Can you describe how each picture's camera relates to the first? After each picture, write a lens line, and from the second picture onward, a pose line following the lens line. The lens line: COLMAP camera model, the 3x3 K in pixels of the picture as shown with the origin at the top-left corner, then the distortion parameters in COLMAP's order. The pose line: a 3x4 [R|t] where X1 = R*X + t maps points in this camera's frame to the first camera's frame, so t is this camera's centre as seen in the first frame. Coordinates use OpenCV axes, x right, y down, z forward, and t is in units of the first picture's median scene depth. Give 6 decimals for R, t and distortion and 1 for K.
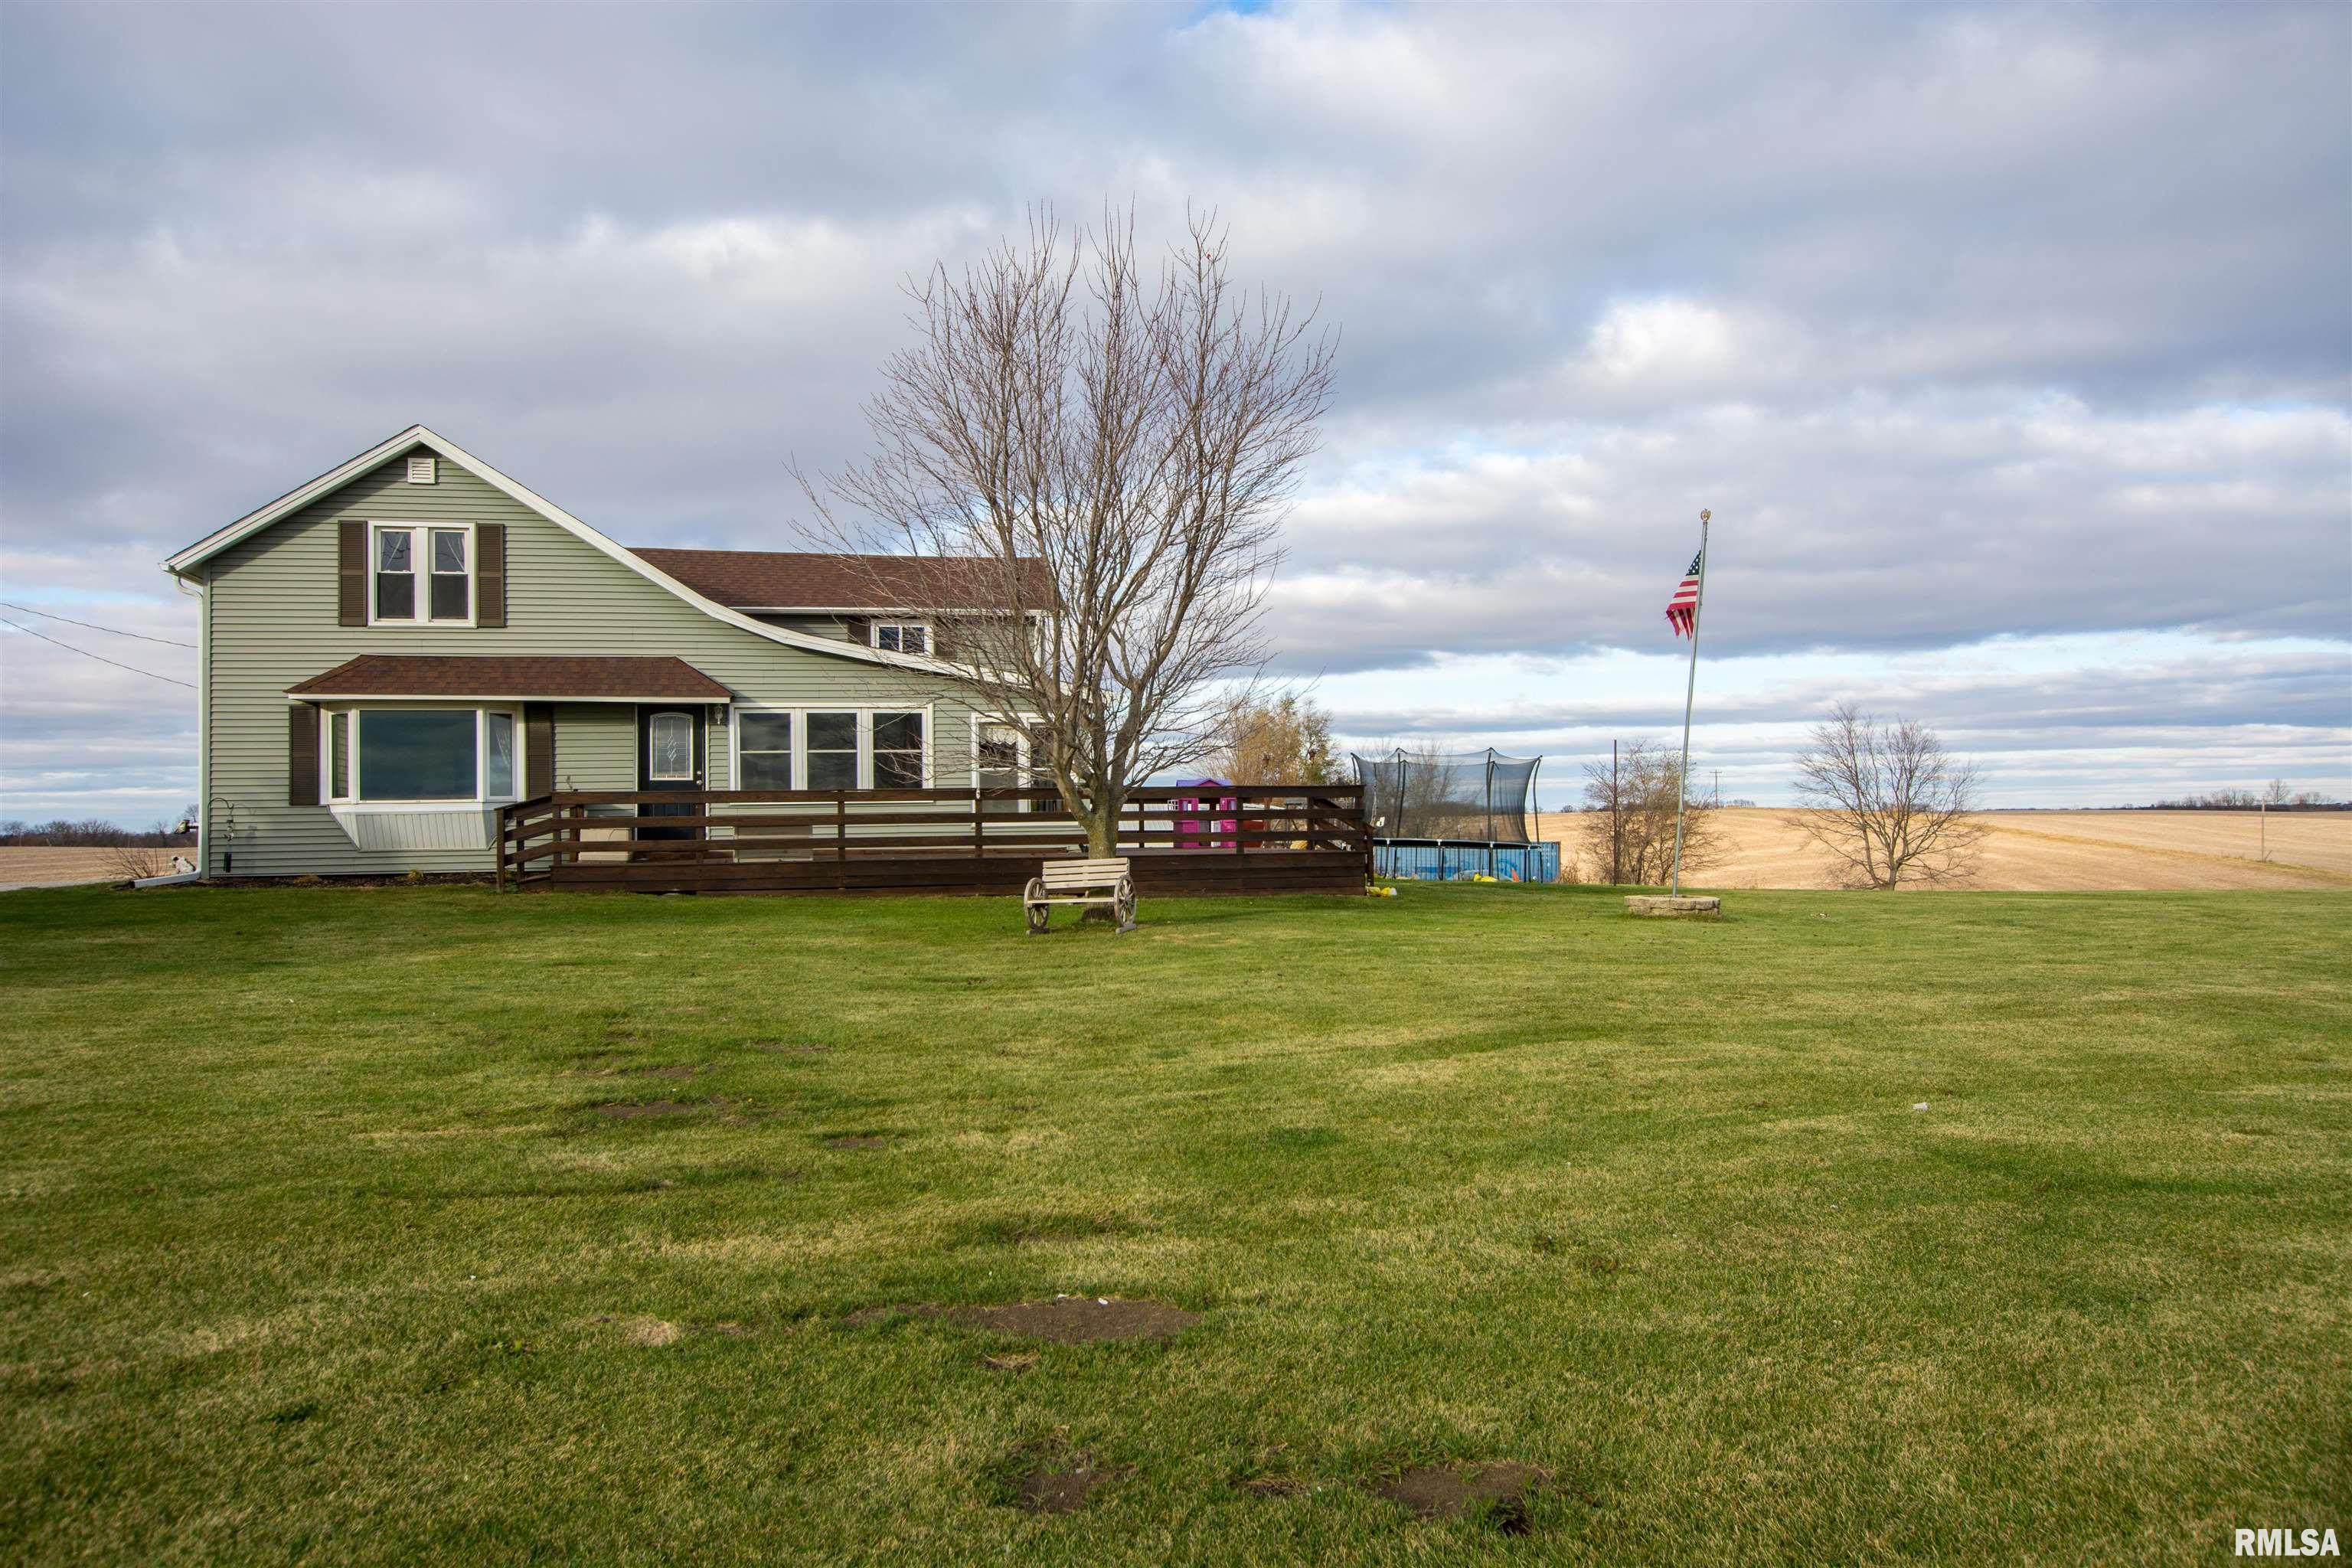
lens RADIAL K [[1744.7, 0, 1179.2], [0, 1744.7, 786.6], [0, 0, 1]] dist [0.002366, -0.002212]
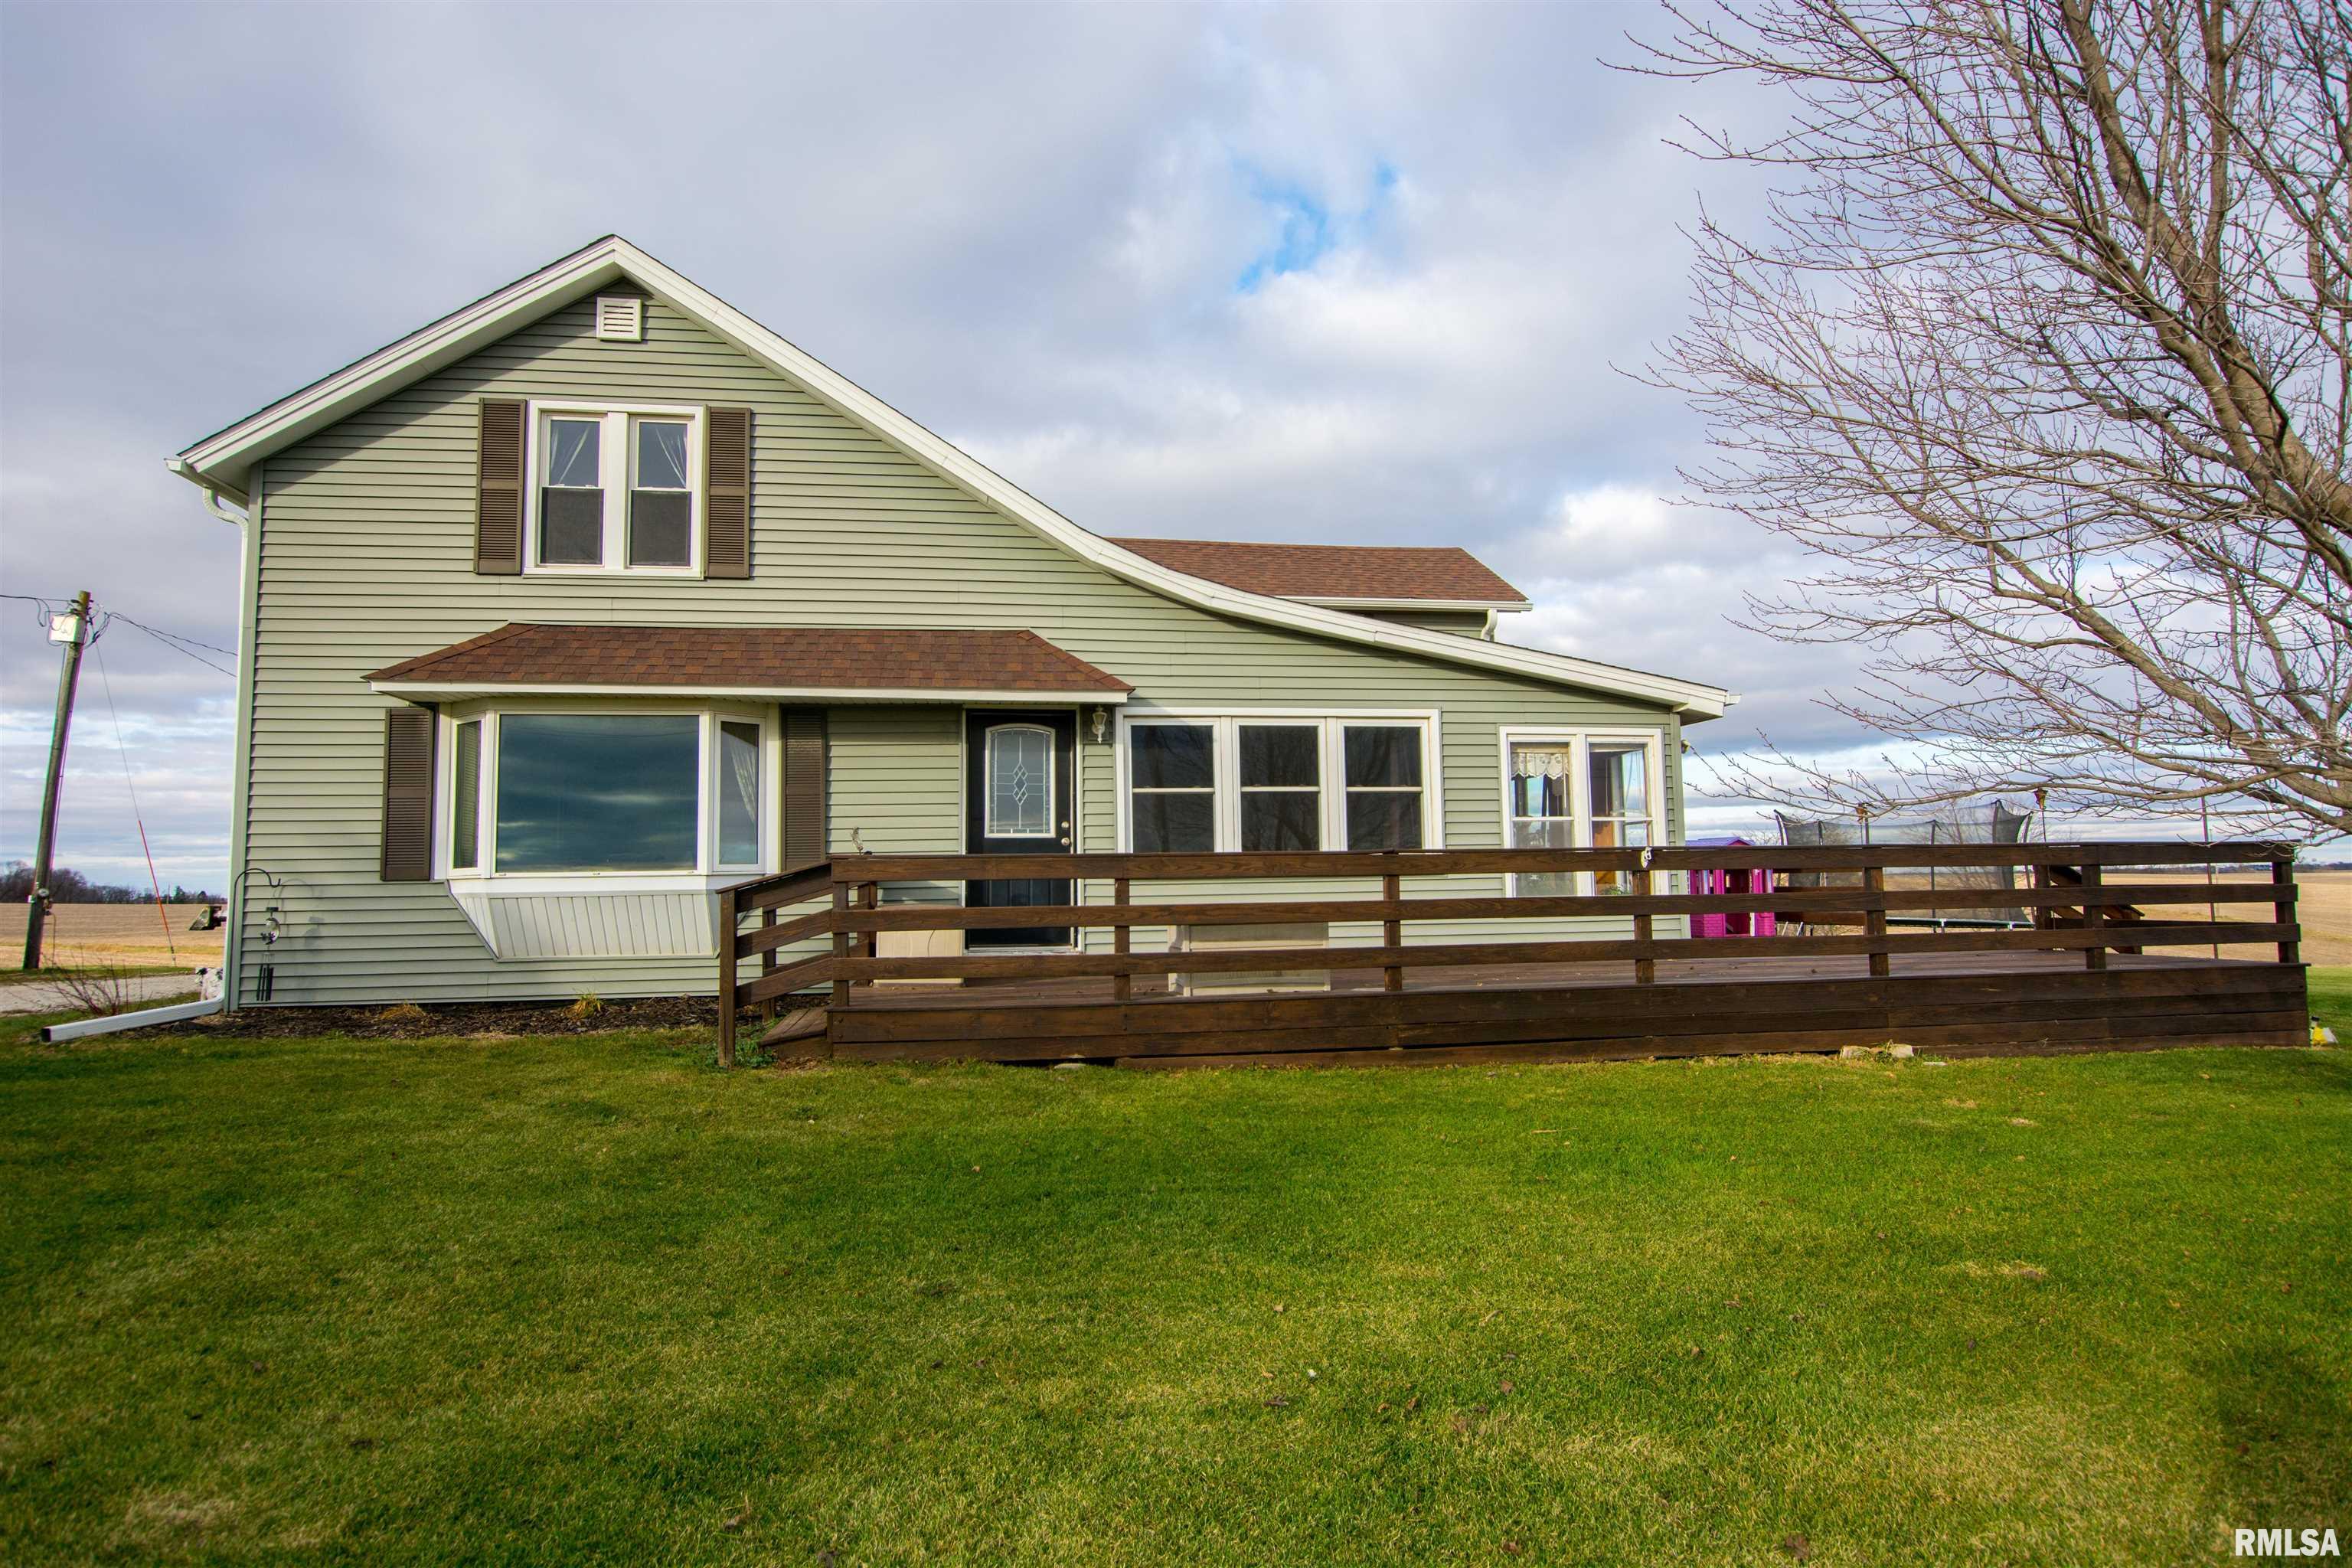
lens RADIAL K [[1300.3, 0, 1173.0], [0, 1300.3, 779.9], [0, 0, 1]] dist [-0.021543, 0.000629]
pose [[0.997972, -0.005760, -0.063389, -0.218518], [0.002064, 0.998302, -0.058208, 0.002723], [0.063617, 0.057959, 0.996290, 0.582472]]
